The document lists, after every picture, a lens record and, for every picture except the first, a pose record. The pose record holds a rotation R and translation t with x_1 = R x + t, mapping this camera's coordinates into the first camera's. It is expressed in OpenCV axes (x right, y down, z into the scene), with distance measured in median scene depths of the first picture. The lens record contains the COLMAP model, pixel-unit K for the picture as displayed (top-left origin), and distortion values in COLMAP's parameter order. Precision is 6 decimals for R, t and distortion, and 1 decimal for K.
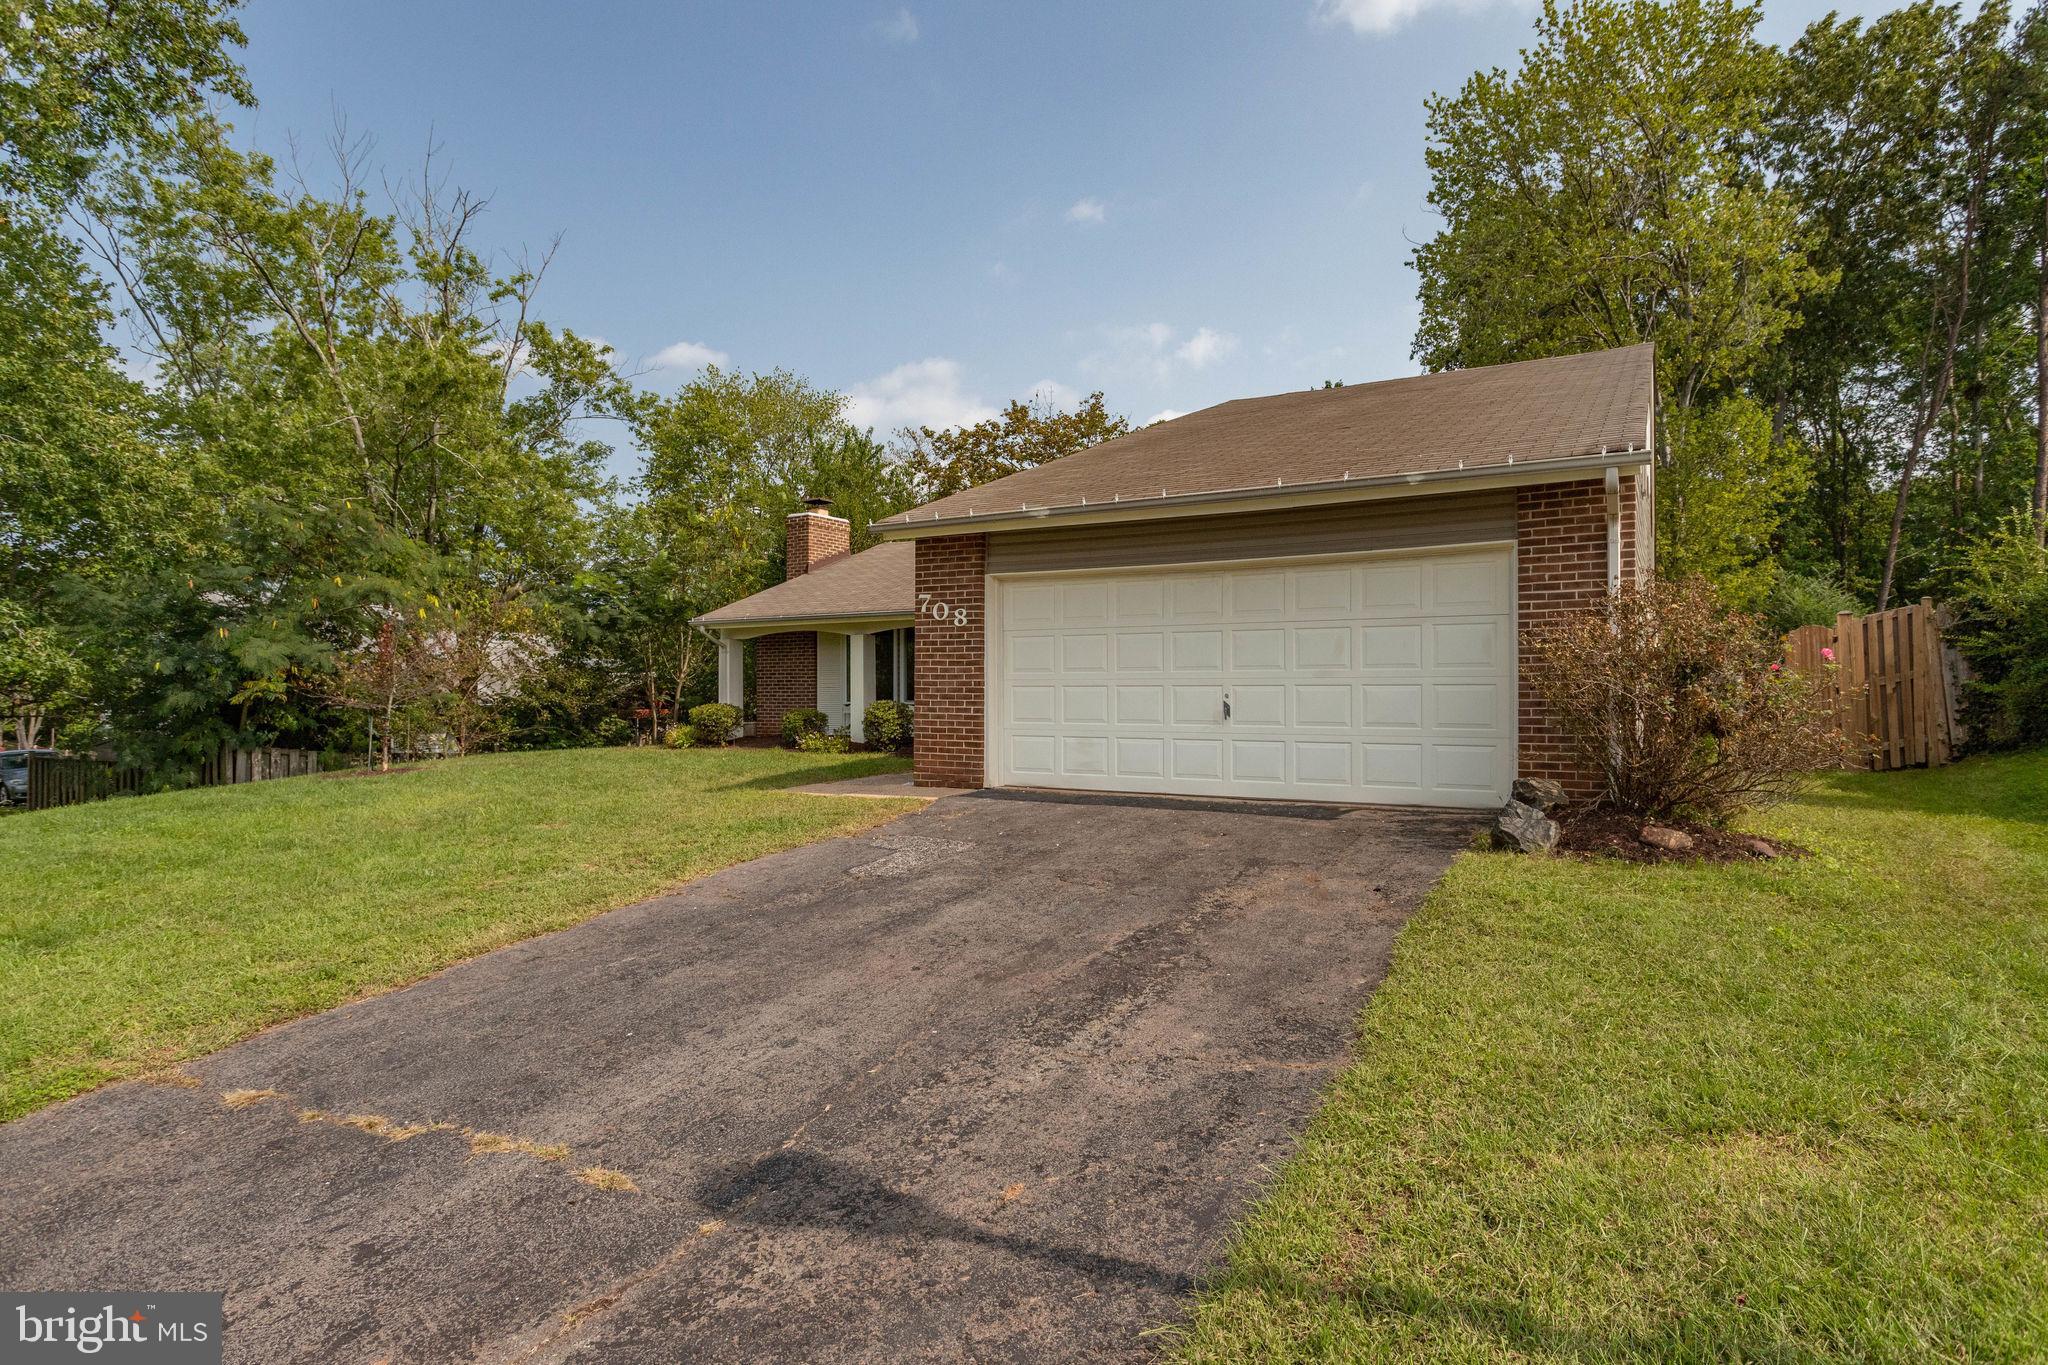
lens RADIAL K [[1063.6, 0, 1024.0], [0, 1063.6, 682.5], [0, 0, 1]] dist [-0.001188, -0.000130]
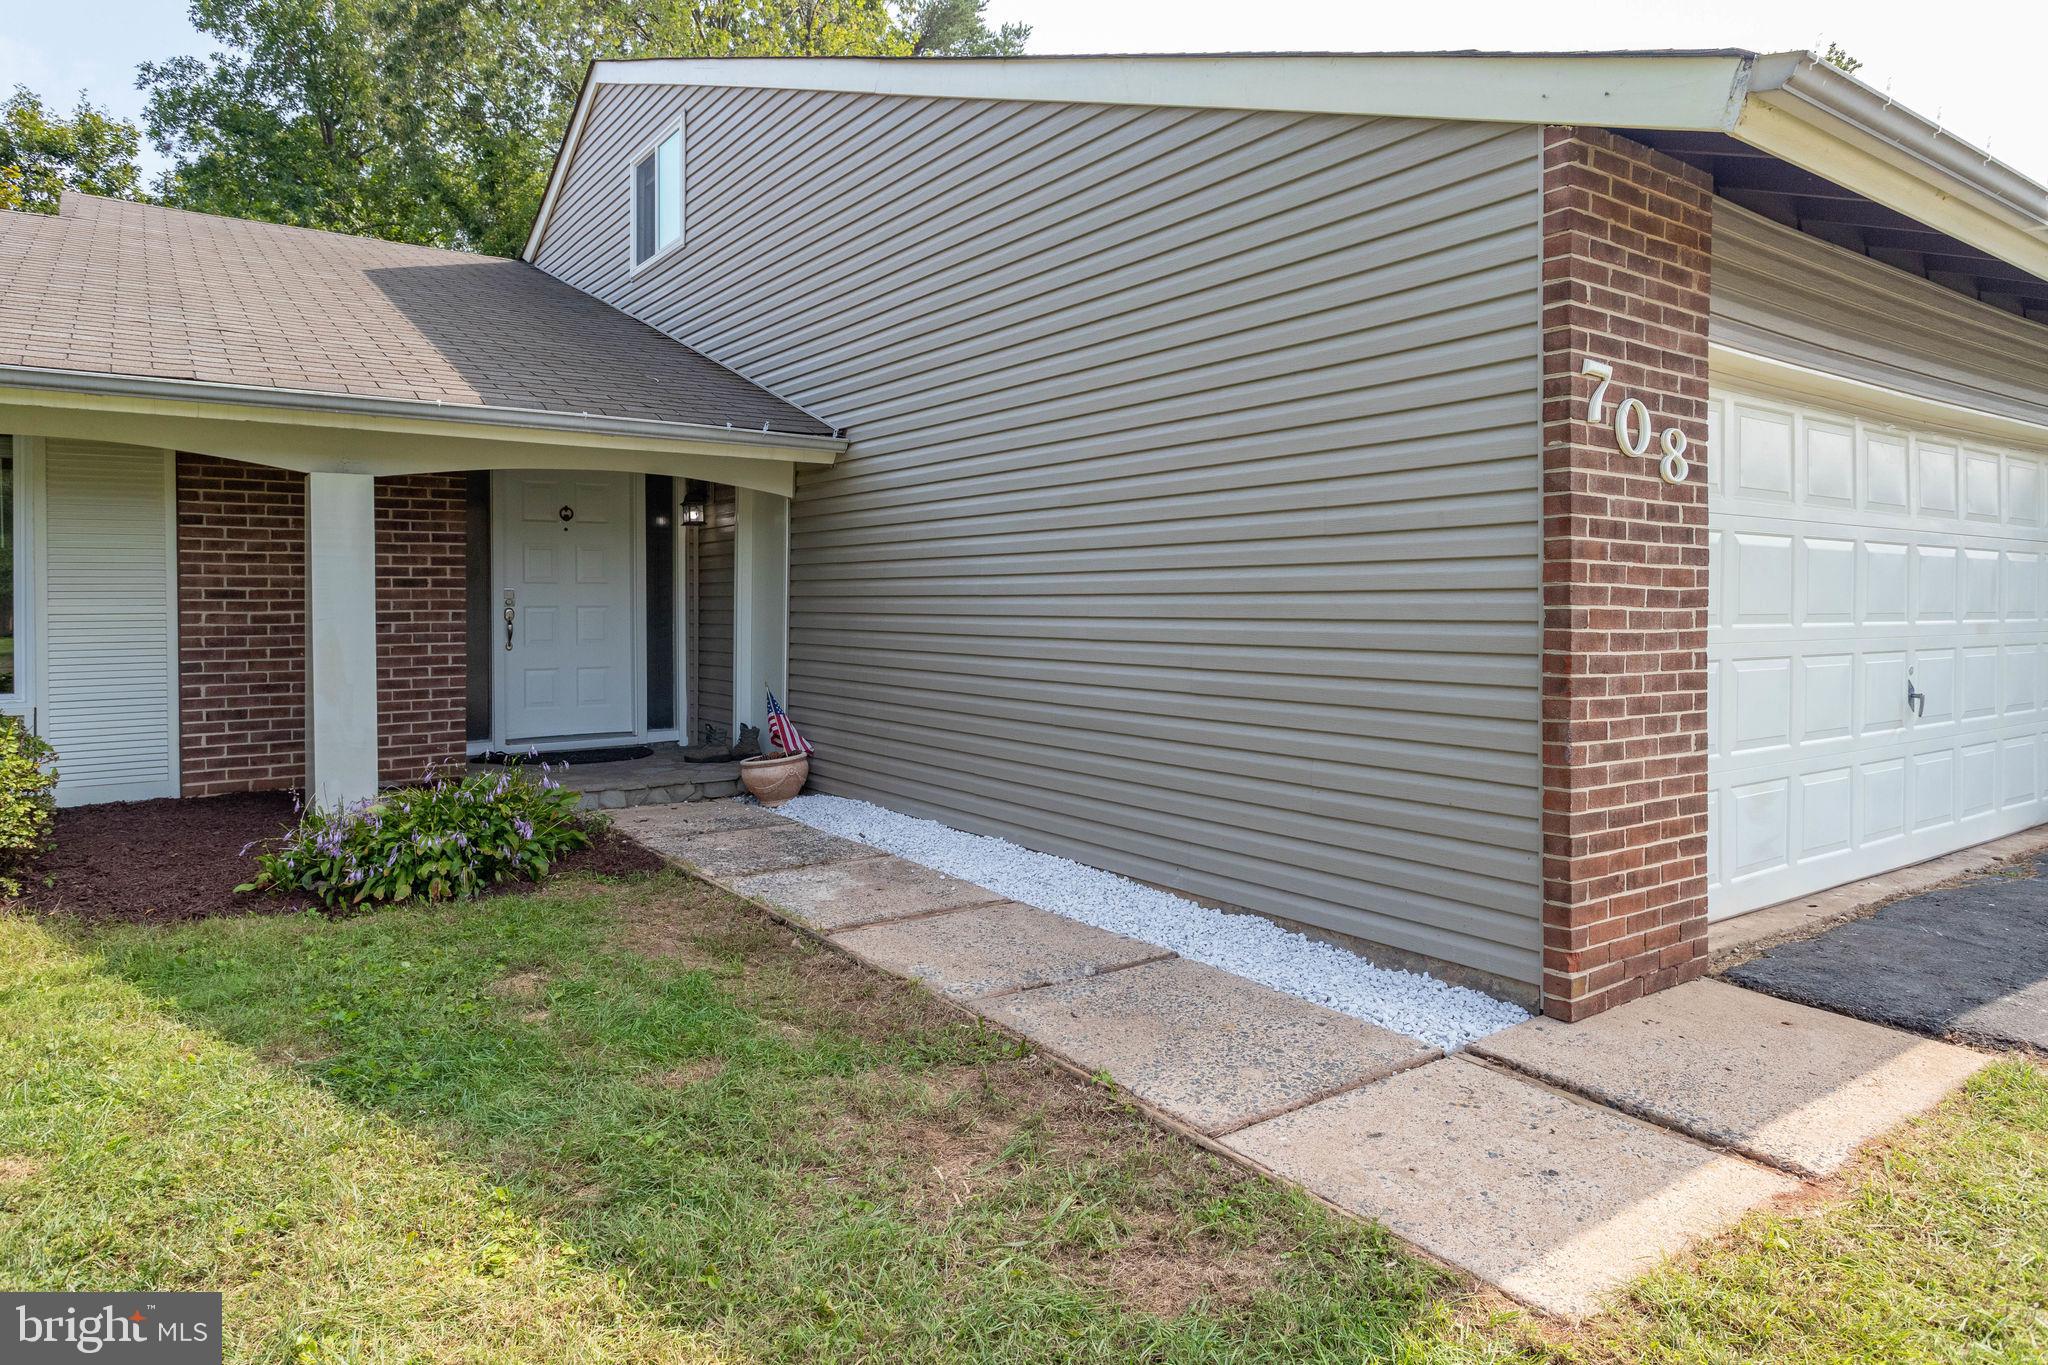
lens RADIAL K [[1189.8, 0, 1026.5], [0, 1189.8, 602.9], [0, 0, 1]] dist [-0.005681, -0.000331]
pose [[0.440592, -0.003130, 0.897702, -0.469479], [-0.006792, 0.999954, 0.006820, -0.017884], [-0.897682, -0.009102, 0.440551, 1.022655]]
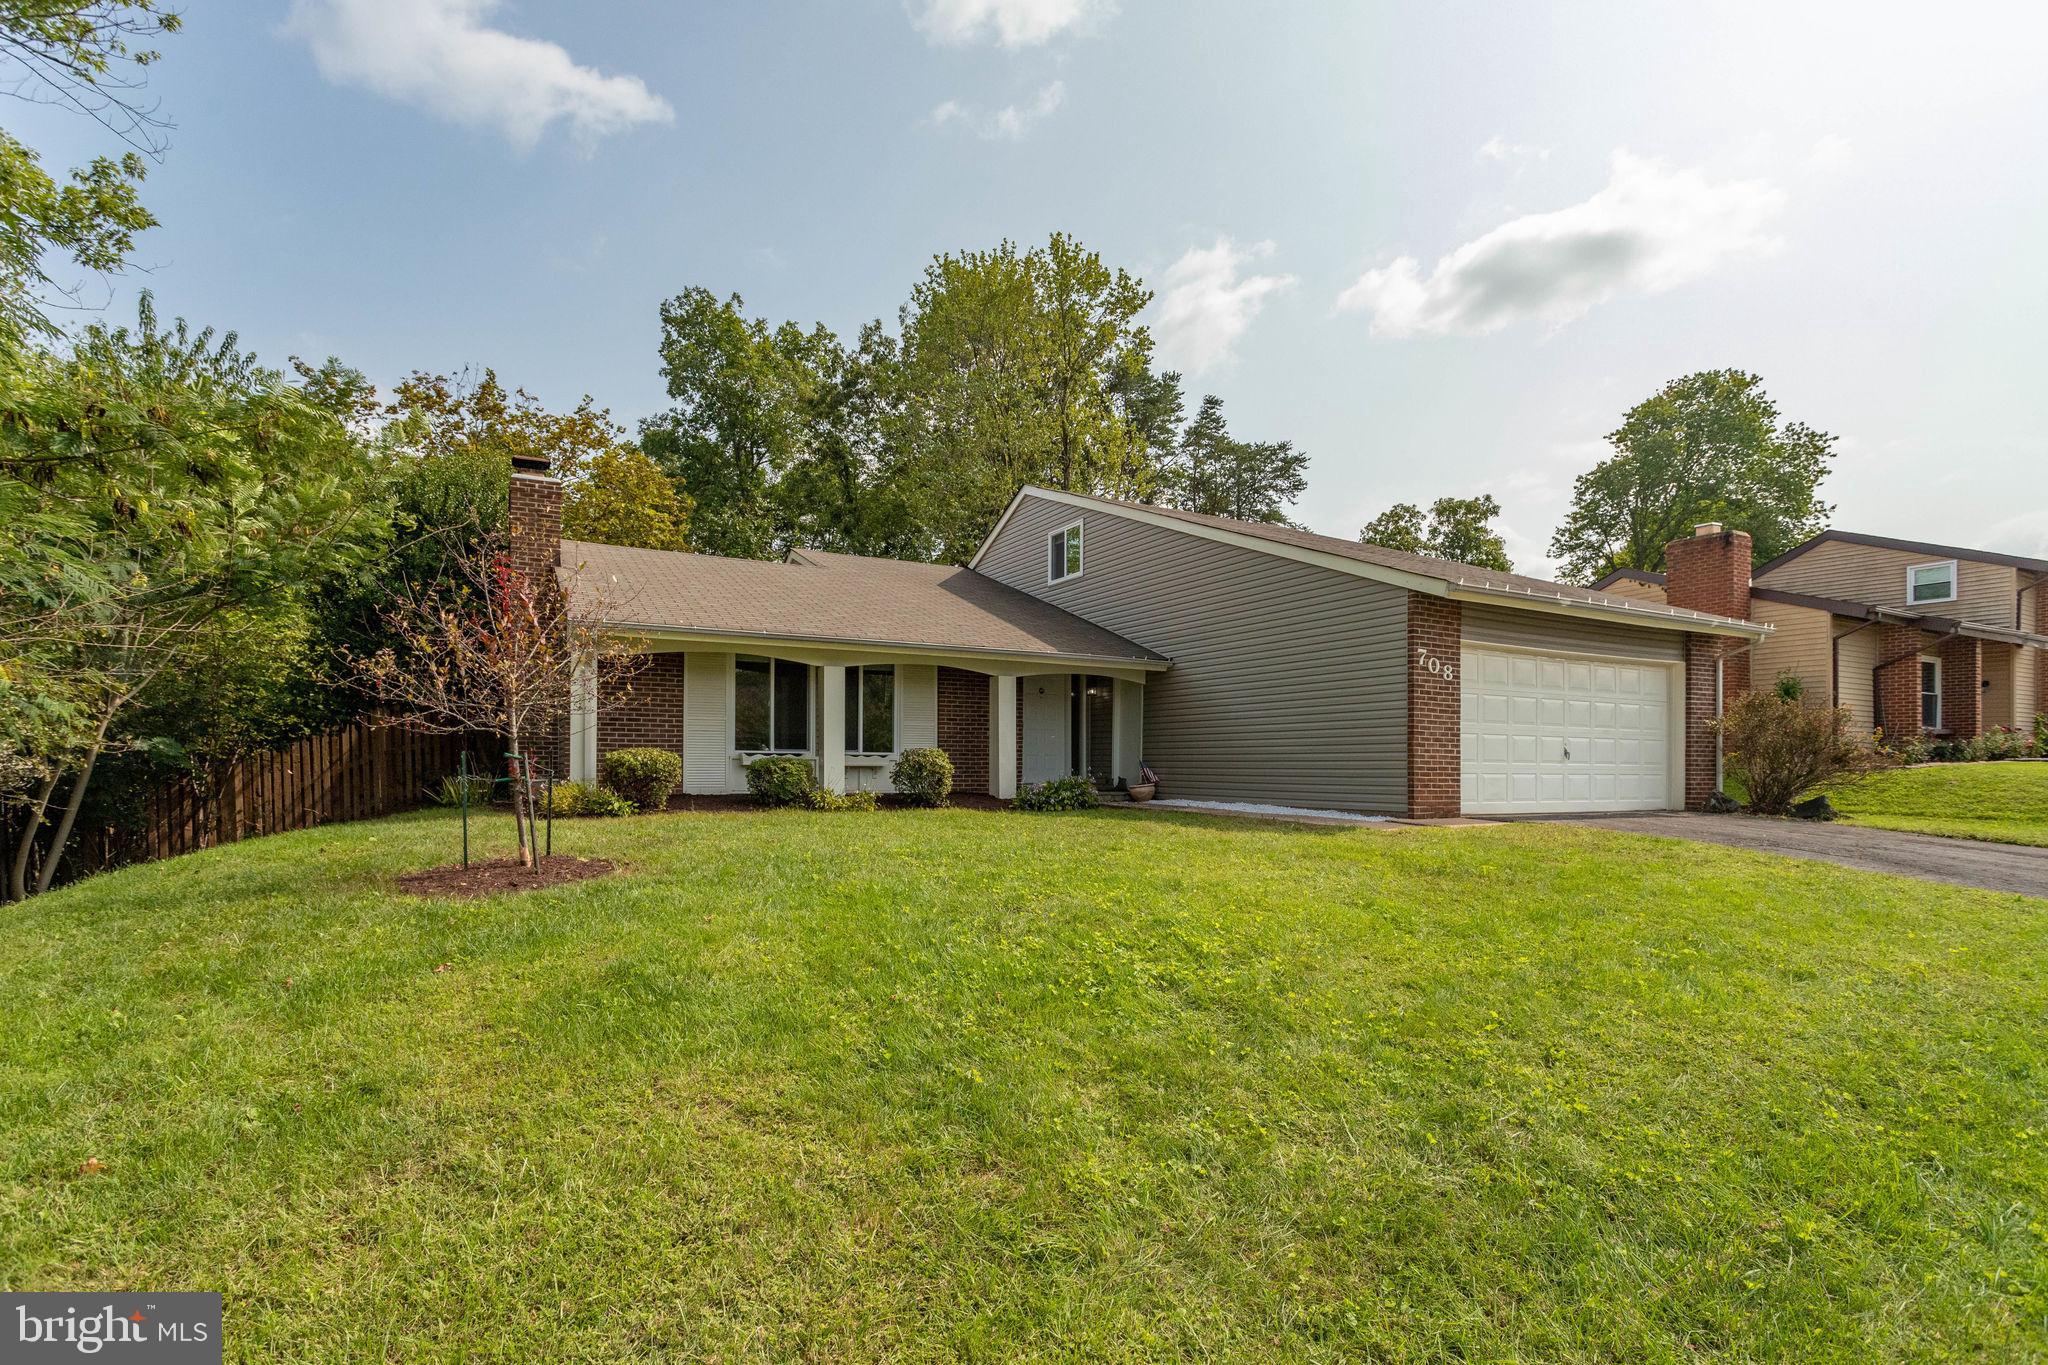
lens RADIAL K [[1027.2, 0, 1051.4], [0, 1027.2, 725.0], [0, 0, 1]] dist [-0.044280, 0.000212]
pose [[0.511851, 0.042395, 0.858027, -1.246375], [-0.015061, 0.999071, -0.040380, 0.048064], [-0.858942, 0.007746, 0.512014, 0.805783]]
